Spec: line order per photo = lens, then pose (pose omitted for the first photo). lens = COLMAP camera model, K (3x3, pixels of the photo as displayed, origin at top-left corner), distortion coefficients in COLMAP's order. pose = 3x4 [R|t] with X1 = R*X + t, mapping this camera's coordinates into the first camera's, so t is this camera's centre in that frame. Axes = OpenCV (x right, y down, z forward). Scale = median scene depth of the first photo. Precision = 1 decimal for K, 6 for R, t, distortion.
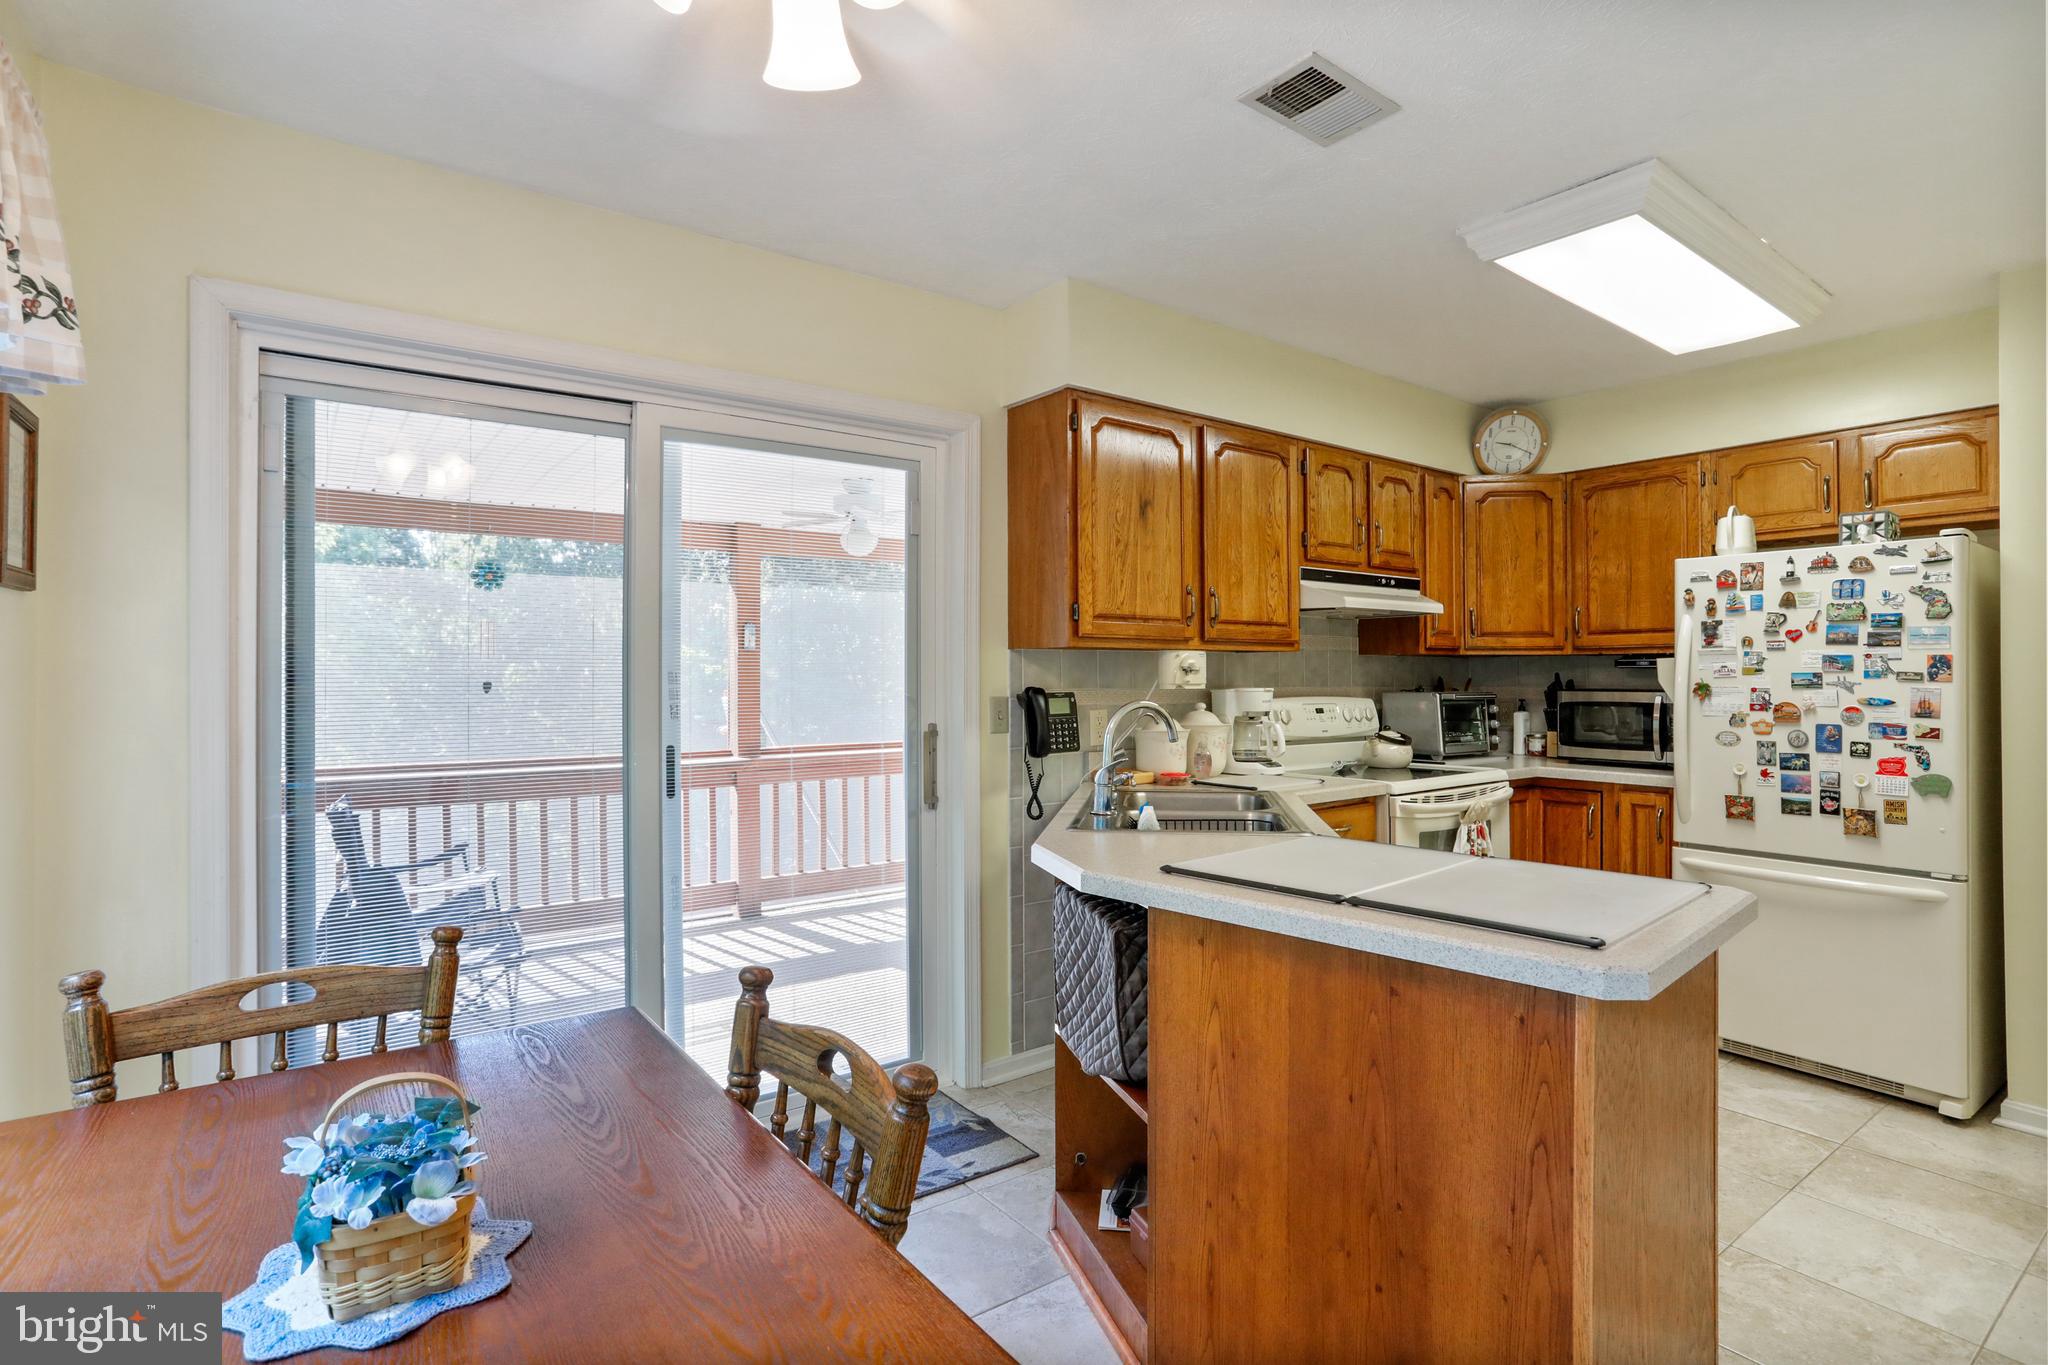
lens RADIAL K [[1005.4, 0, 1020.4], [0, 1005.4, 670.2], [0, 0, 1]] dist [-0.048242, 0.026400]
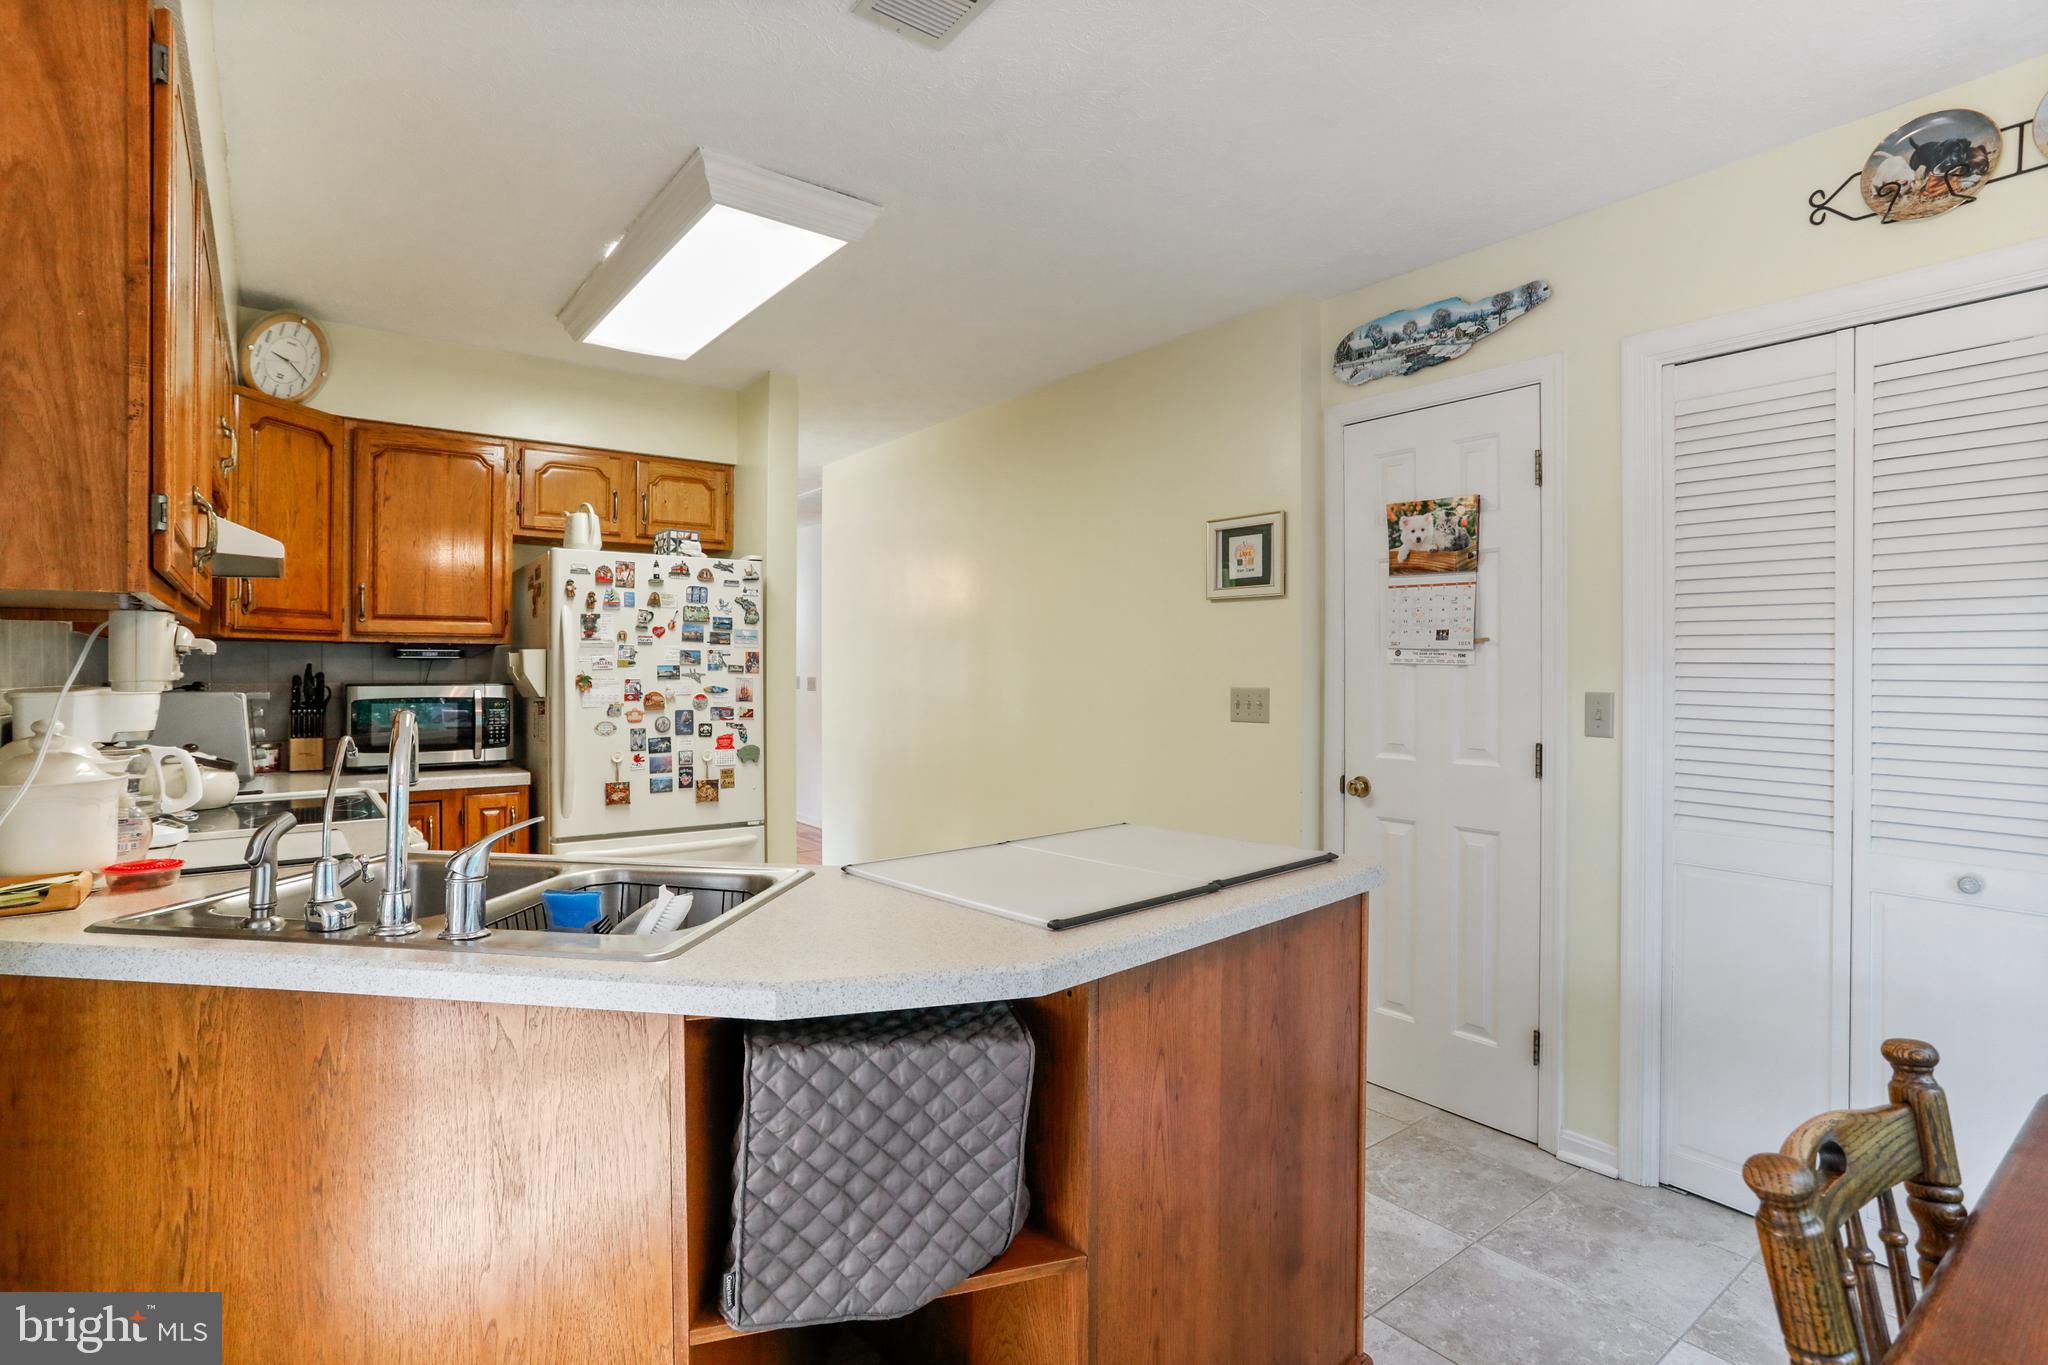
lens RADIAL K [[1005.4, 0, 1020.4], [0, 1005.4, 670.2], [0, 0, 1]] dist [-0.048242, 0.026400]
pose [[-0.010728, -0.000242, 0.999942, -0.343357], [-0.006892, 0.999976, 0.000168, 0.004969], [-0.999919, -0.006890, -0.010730, 0.594283]]
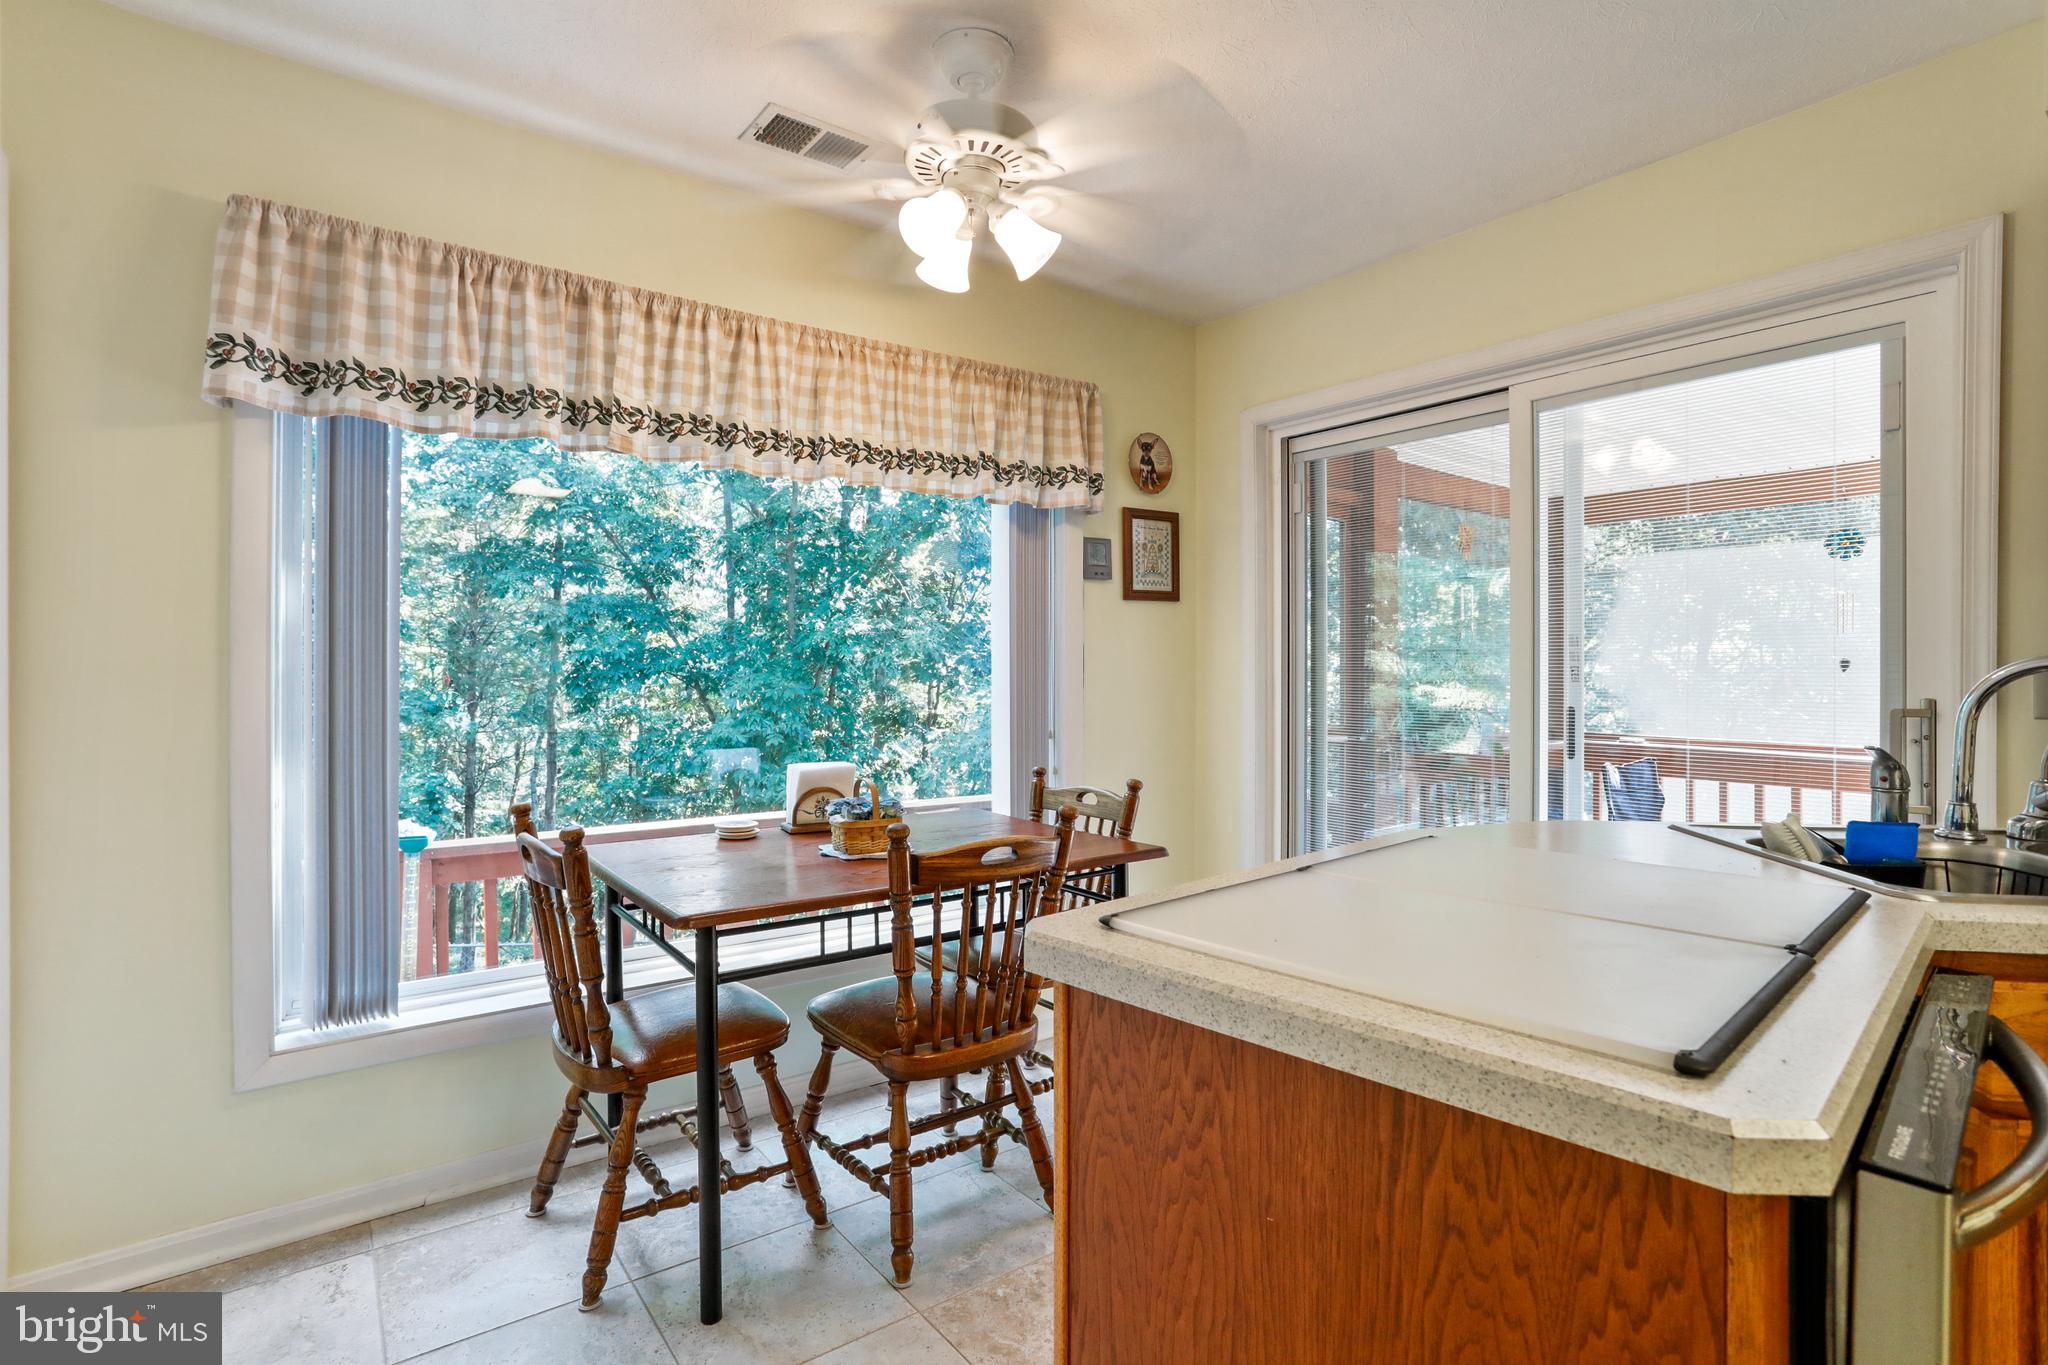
lens RADIAL K [[1015.1, 0, 1029.1], [0, 1015.1, 671.1], [0, 0, 1]] dist [-0.071548, 0.047070]
pose [[0.006628, 0.000551, -0.999978, 0.568203], [0.001940, 0.999998, 0.000563, 0.031669], [0.999976, -0.001944, 0.006627, 0.384447]]
